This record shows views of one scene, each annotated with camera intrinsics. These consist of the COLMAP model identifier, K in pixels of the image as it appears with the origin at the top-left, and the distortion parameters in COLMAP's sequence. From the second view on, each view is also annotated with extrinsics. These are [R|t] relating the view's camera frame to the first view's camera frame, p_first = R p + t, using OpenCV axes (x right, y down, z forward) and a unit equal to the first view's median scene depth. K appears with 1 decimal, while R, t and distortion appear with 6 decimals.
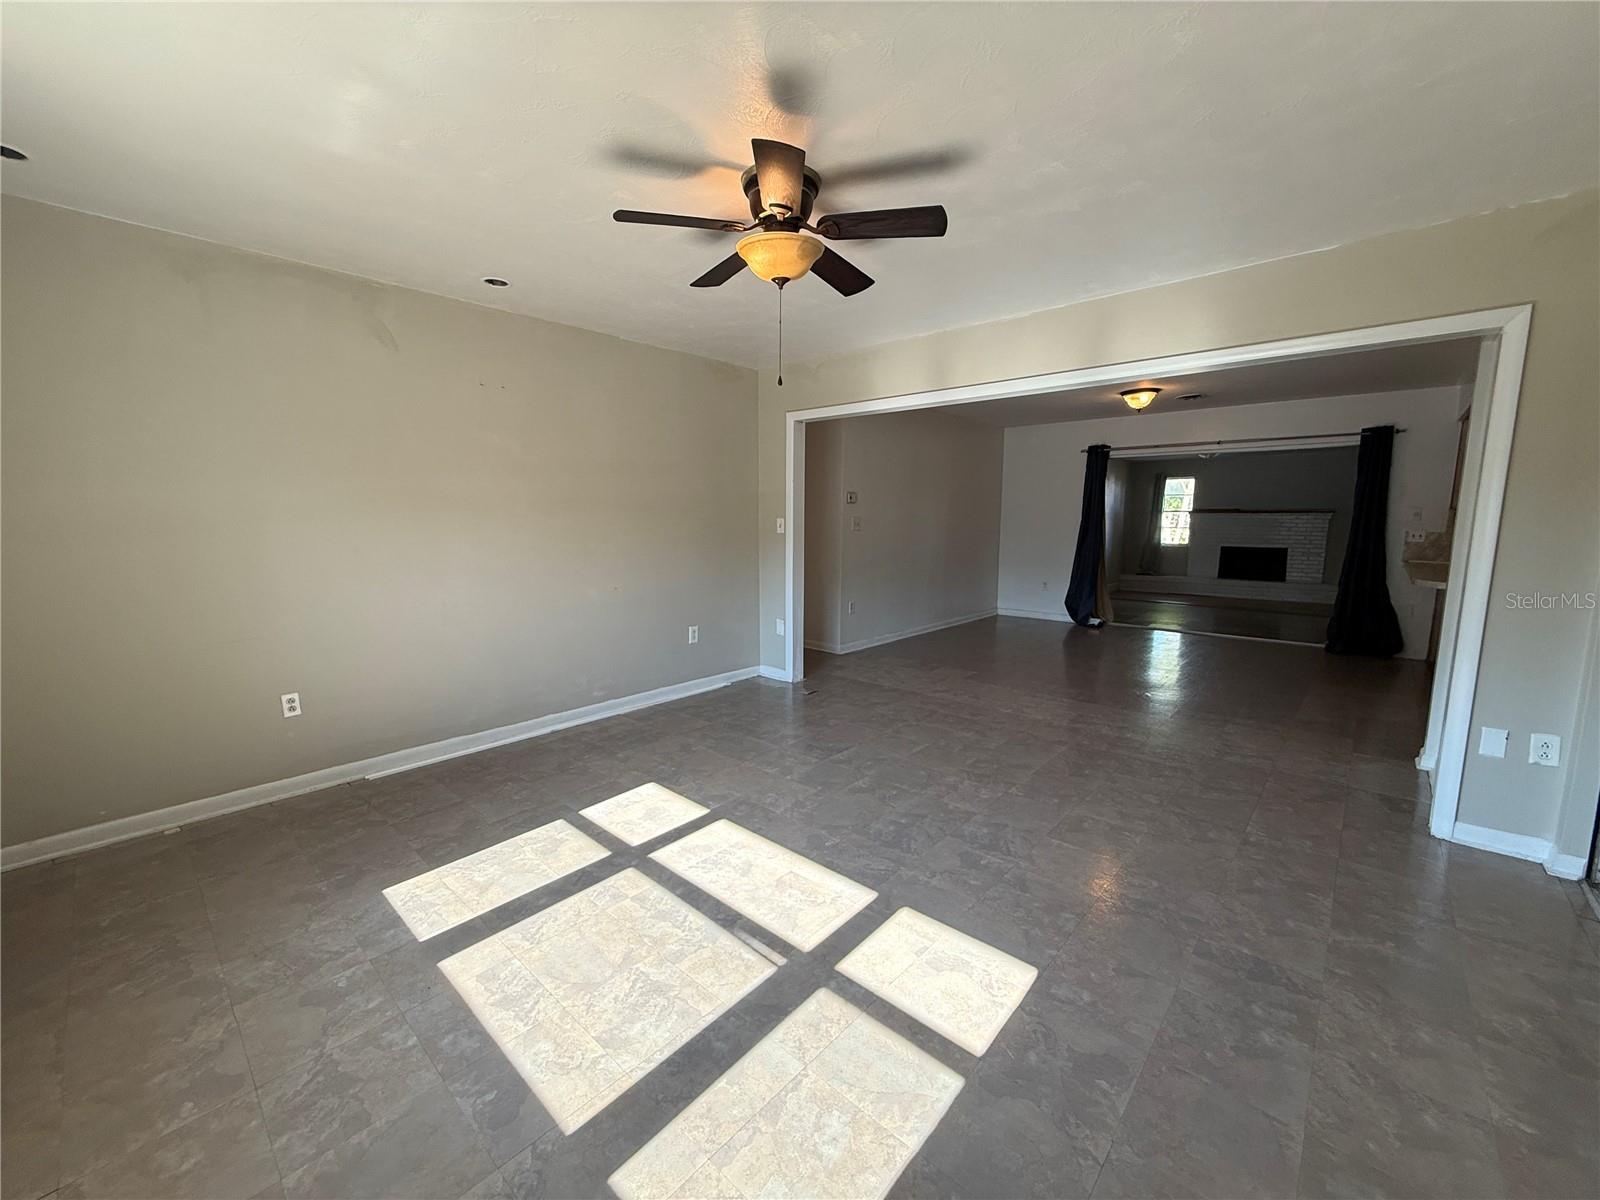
lens RADIAL K [[637.2, 0, 794.3], [0, 637.2, 600.5], [0, 0, 1]] dist [-0.000961, 0.000798]
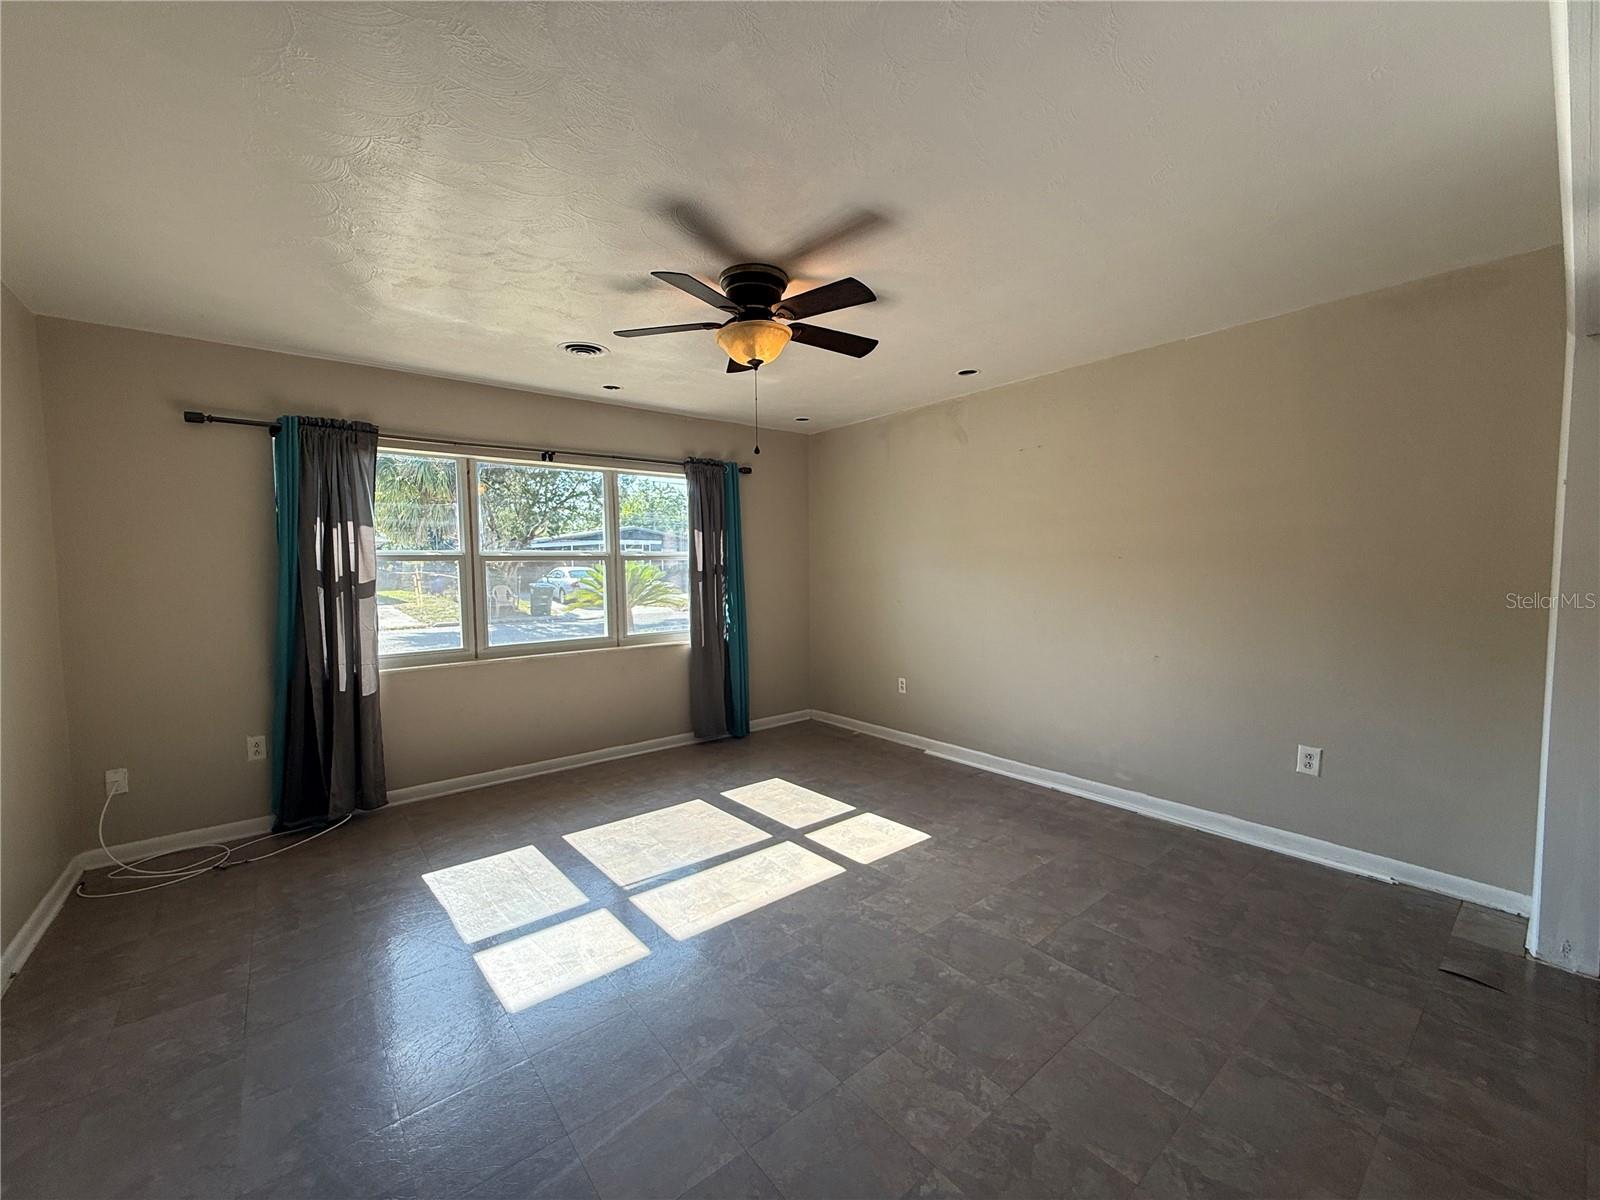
lens RADIAL K [[637.2, 0, 794.2], [0, 637.2, 601.8], [0, 0, 1]] dist [-0.000961, 0.000798]
pose [[-0.150658, 0.058908, -0.986829, 0.717855], [-0.121697, 0.989525, 0.077648, -0.118199], [0.981067, 0.131793, -0.141911, 0.837160]]
